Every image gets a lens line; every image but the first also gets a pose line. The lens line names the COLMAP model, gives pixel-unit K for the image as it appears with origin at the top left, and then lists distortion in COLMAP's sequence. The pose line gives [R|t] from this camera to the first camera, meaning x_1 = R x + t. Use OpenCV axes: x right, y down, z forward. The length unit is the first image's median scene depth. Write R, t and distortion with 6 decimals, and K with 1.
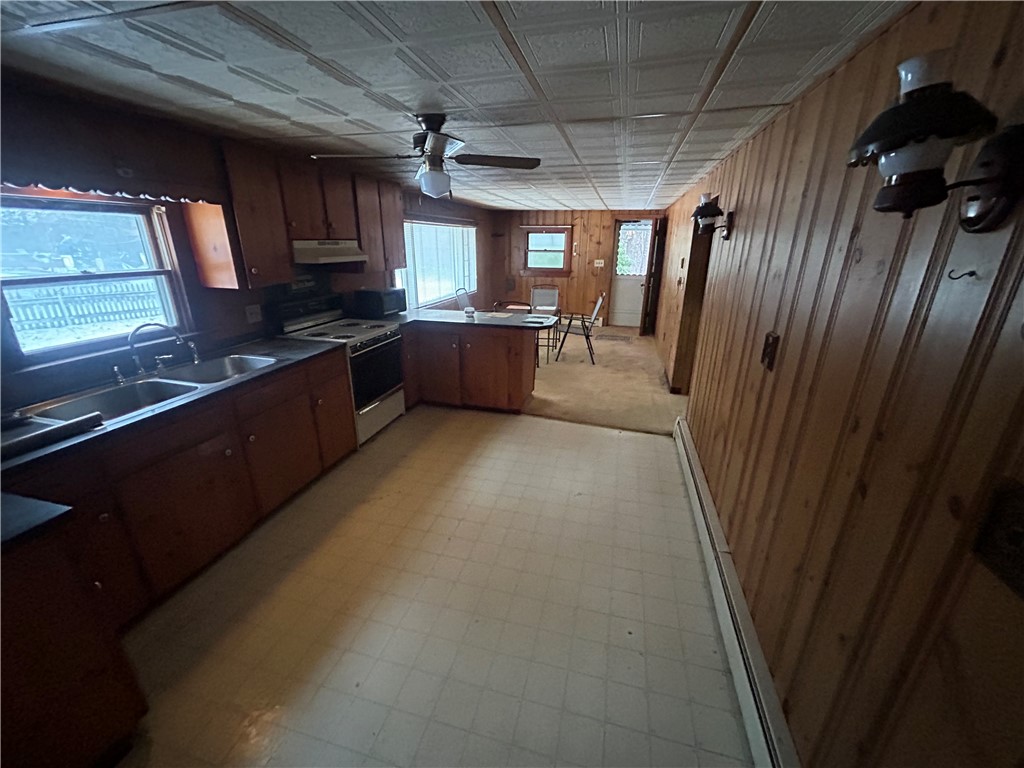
lens RADIAL K [[412.0, 0, 513.0], [0, 412.0, 389.6], [0, 0, 1]] dist [-0.019890, -0.000500]
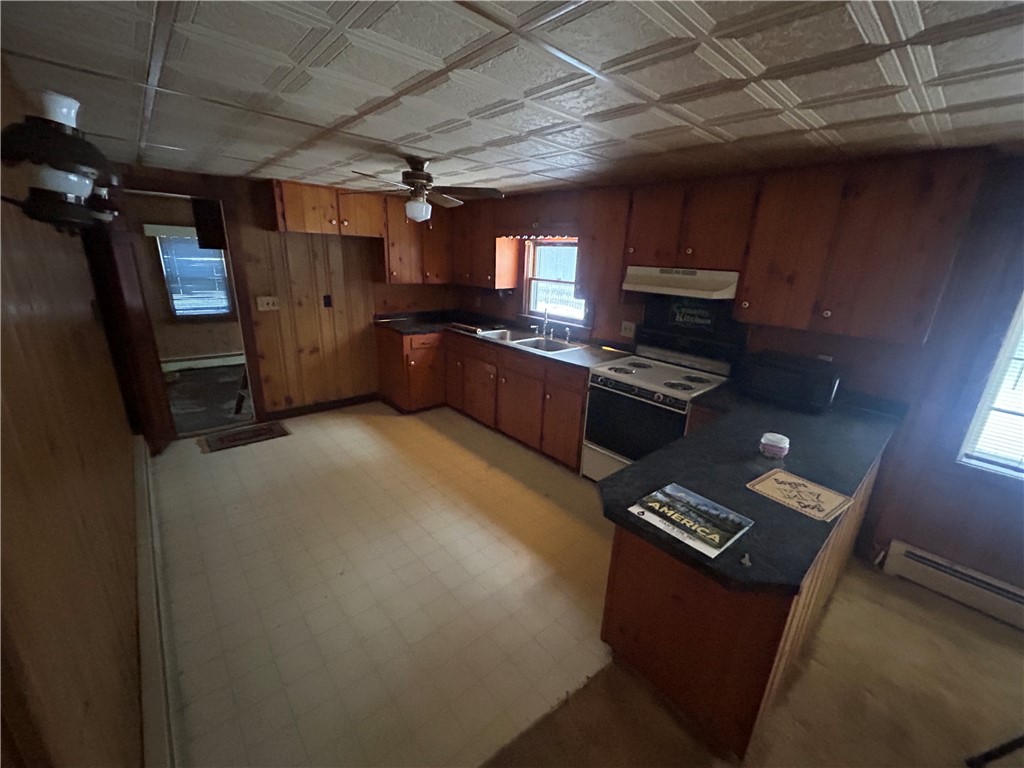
lens RADIAL K [[412.0, 0, 510.9], [0, 412.0, 385.7], [0, 0, 1]] dist [-0.019890, -0.000500]
pose [[-0.567472, 0.217096, -0.794258, 0.471873], [-0.321233, 0.829807, 0.456323, -0.452940], [0.758146, 0.514092, -0.401154, 1.237643]]
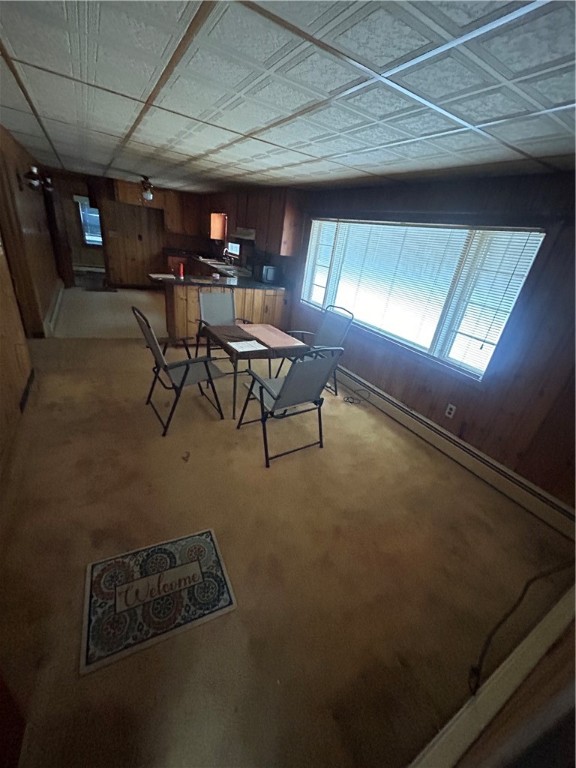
lens RADIAL K [[309.0, 0, 288.7], [0, 309.0, 384.3], [0, 0, 1]] dist [-0.019890, -0.000500]
pose [[-0.712653, 0.194420, -0.674038, 0.653421], [-0.366907, 0.715635, 0.594345, -0.879312], [0.597918, 0.670871, -0.438665, 2.584023]]
